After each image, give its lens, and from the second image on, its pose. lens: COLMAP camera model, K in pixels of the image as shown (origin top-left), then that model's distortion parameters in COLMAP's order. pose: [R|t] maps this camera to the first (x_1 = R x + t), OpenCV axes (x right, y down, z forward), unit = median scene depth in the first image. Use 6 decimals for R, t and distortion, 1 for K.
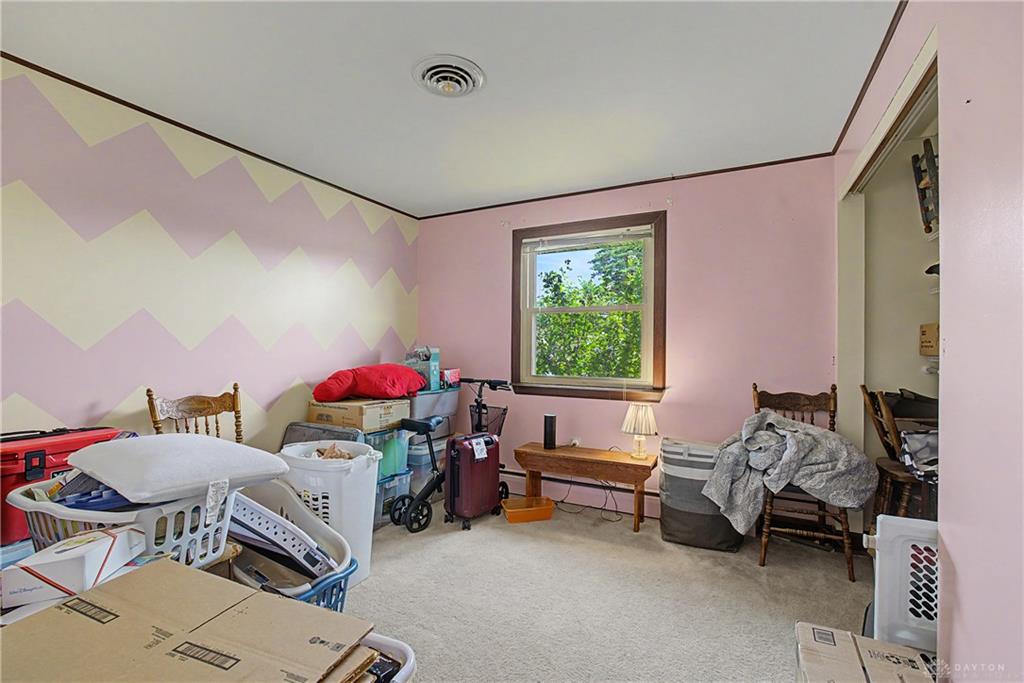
lens RADIAL K [[451.0, 0, 511.4], [0, 451.0, 343.8], [0, 0, 1]] dist [-0.009779, 0.000390]
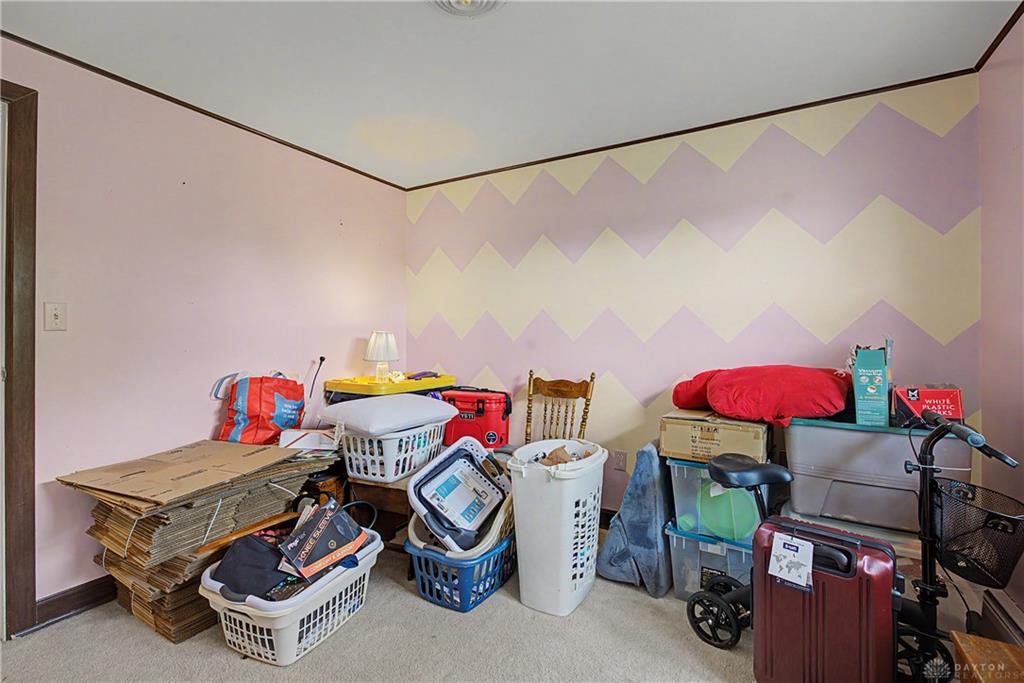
lens RADIAL K [[451.0, 0, 511.4], [0, 451.0, 343.8], [0, 0, 1]] dist [-0.009779, 0.000390]
pose [[-0.047773, 0.002718, -0.998855, 0.428783], [-0.001229, 0.999995, 0.002780, 0.014722], [0.998857, 0.001361, -0.047769, 0.796340]]
